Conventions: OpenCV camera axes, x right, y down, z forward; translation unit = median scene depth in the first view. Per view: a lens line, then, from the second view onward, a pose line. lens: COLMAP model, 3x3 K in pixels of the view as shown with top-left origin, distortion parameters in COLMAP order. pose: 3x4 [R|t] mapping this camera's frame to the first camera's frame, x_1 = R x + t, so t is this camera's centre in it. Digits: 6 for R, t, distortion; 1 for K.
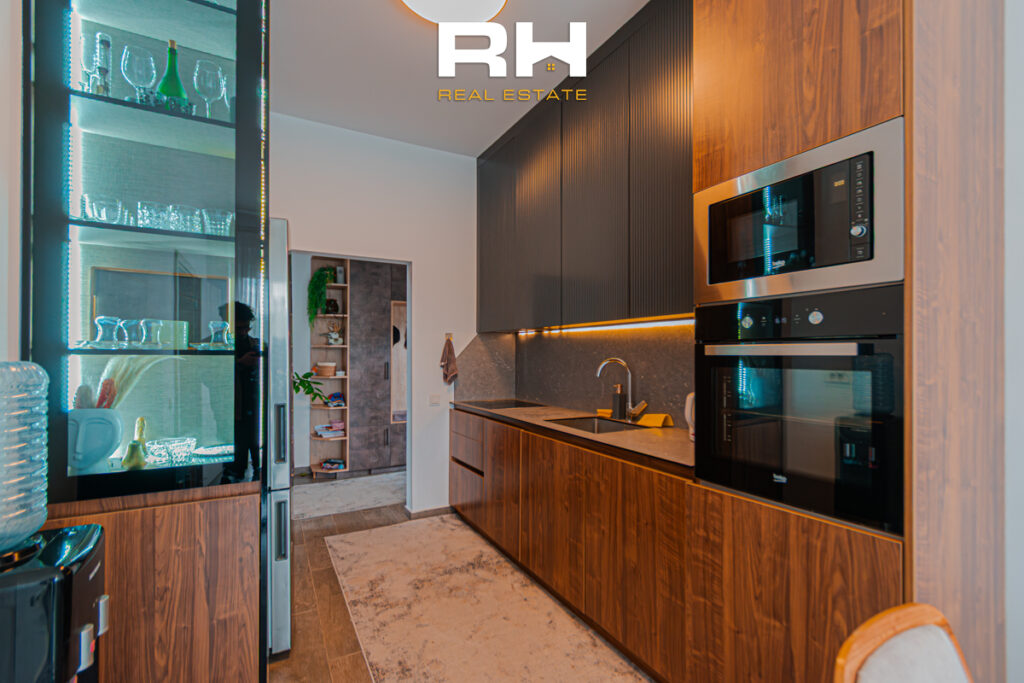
lens RADIAL K [[447.2, 0, 513.4], [0, 447.2, 346.3], [0, 0, 1]] dist [-0.000236, -0.000117]
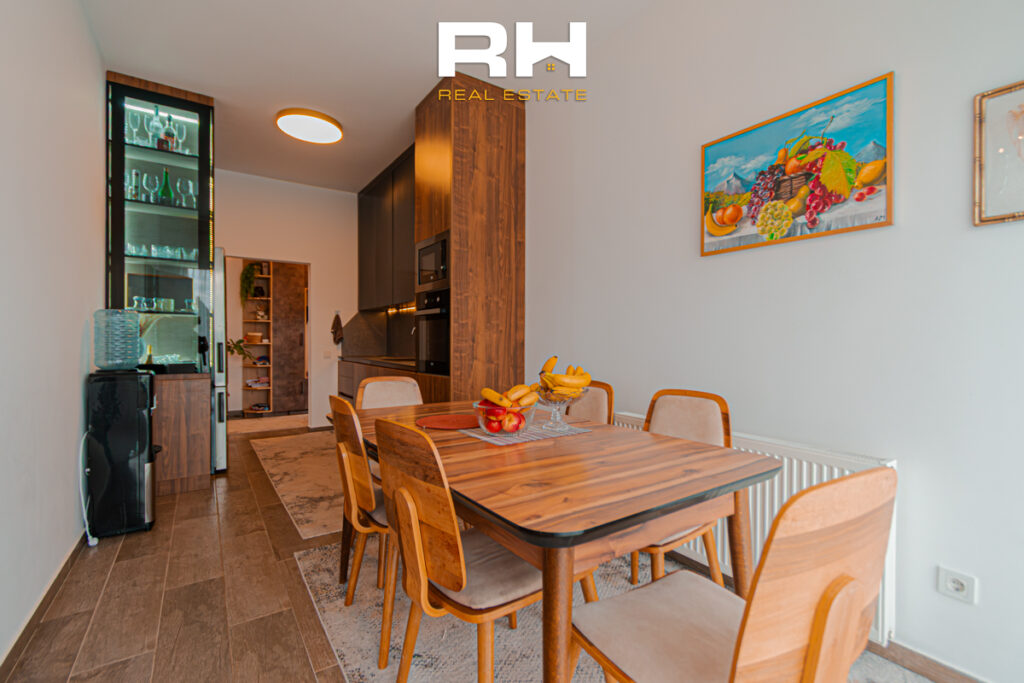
lens RADIAL K [[459.9, 0, 517.1], [0, 459.9, 338.3], [0, 0, 1]] dist [-0.001295, -0.000041]
pose [[0.995297, 0.000203, 0.096870, 0.291009], [-0.001159, 0.999951, 0.009821, 0.045309], [-0.096864, -0.009887, 0.995249, -0.568274]]
